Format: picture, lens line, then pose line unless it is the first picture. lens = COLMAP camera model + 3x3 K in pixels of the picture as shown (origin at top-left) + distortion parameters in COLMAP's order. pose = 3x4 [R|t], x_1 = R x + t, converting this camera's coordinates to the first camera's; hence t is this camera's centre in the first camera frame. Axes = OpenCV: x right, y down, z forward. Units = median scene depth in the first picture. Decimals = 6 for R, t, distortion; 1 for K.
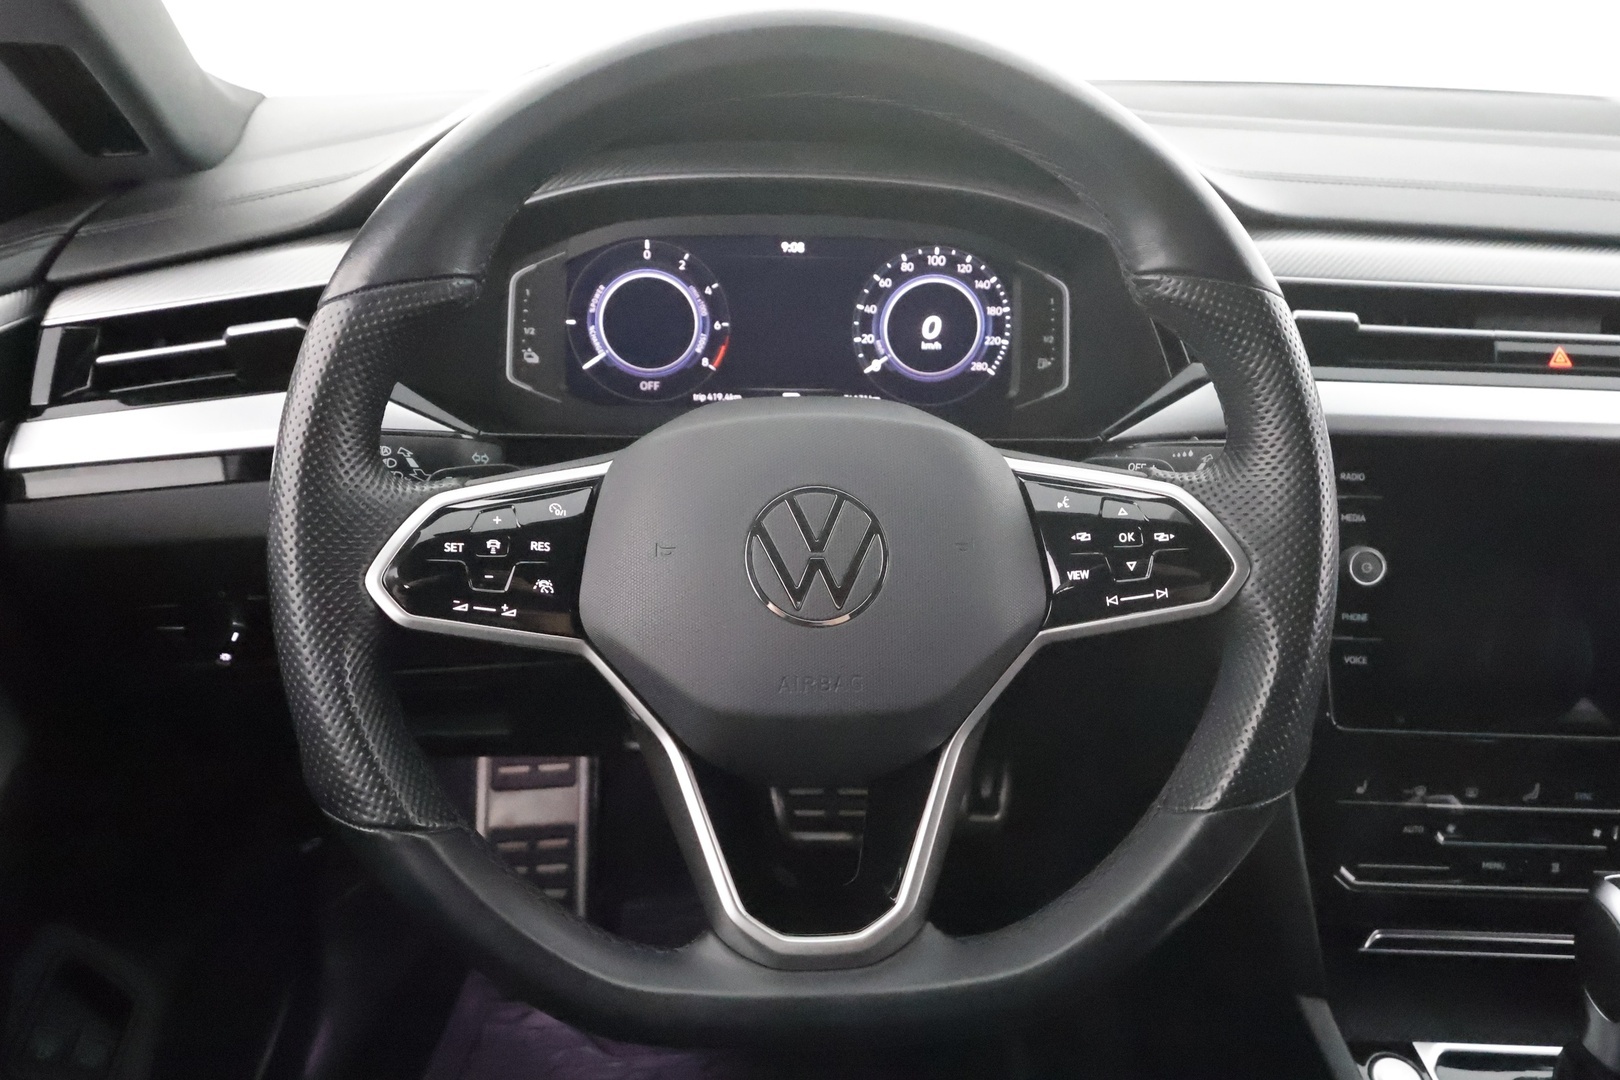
lens RADIAL K [[1260.9, 0, 798.5], [0, 1260.9, 540.0], [0, 0, 1]] dist [-0.012184, 0.018404]
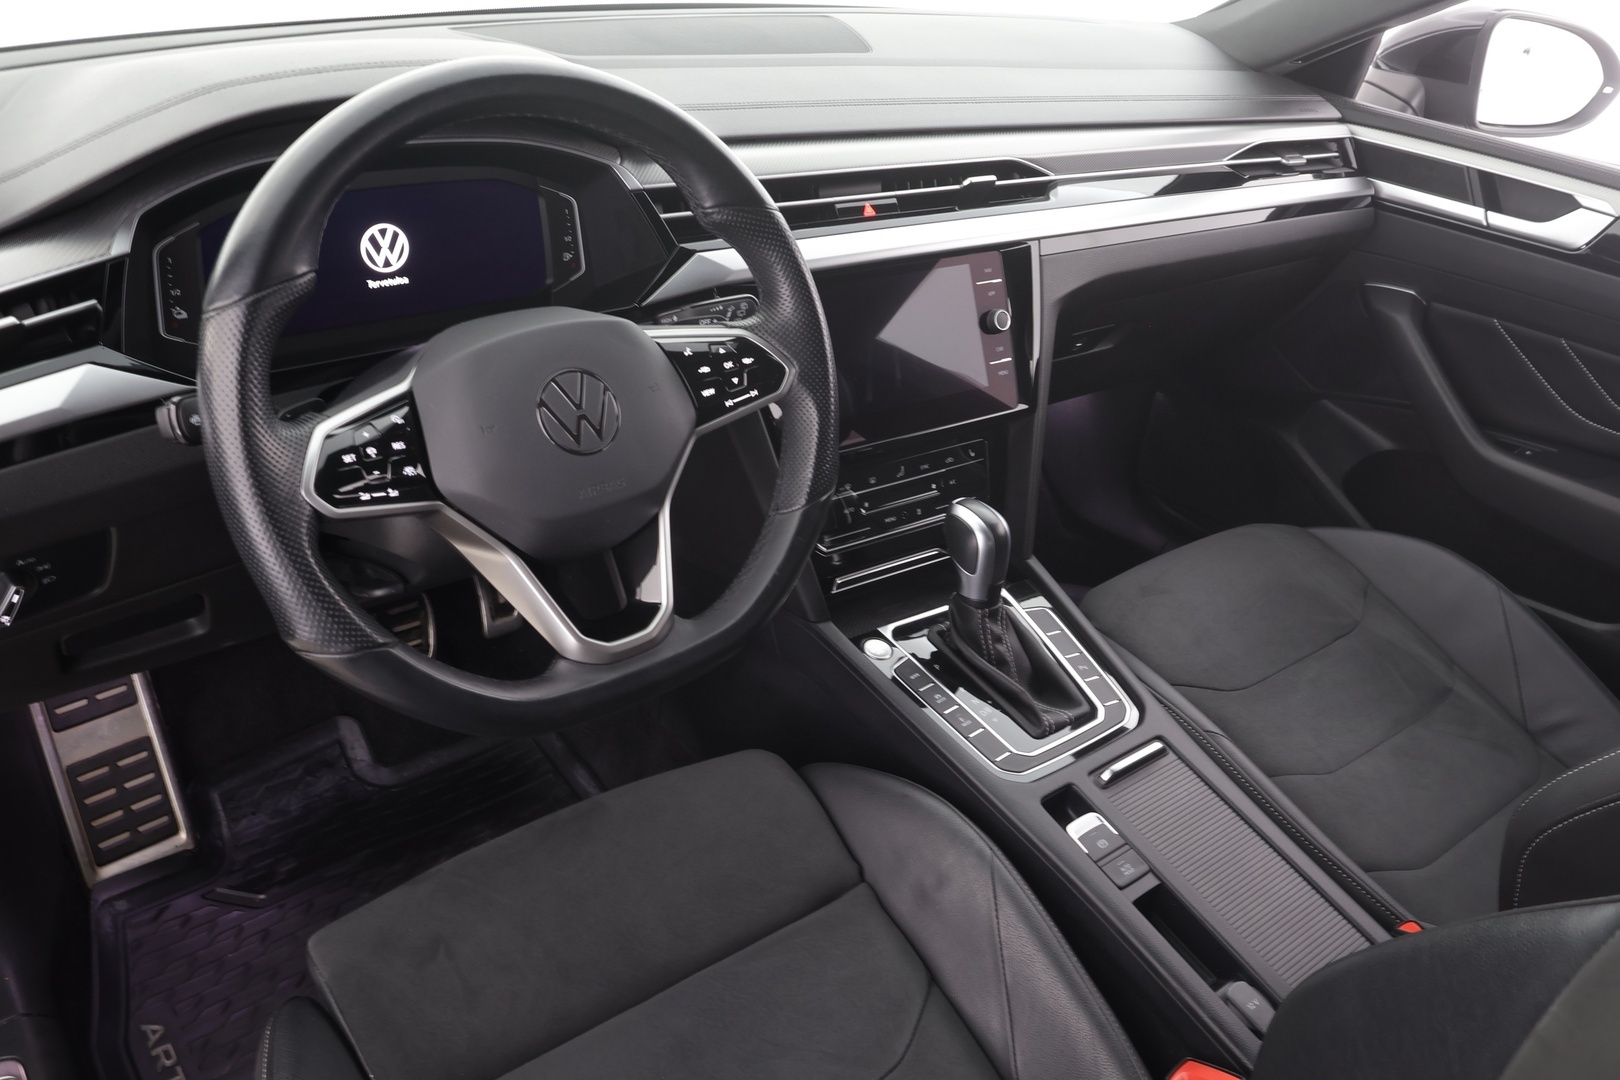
lens RADIAL K [[1295.8, 0, 795.4], [0, 1295.8, 547.3], [0, 0, 1]] dist [0.001532, -0.002596]
pose [[0.815900, -0.261546, 0.515655, -0.459787], [0.190981, 0.963692, 0.186613, -0.053701], [-0.545741, -0.053777, 0.836227, -0.385001]]
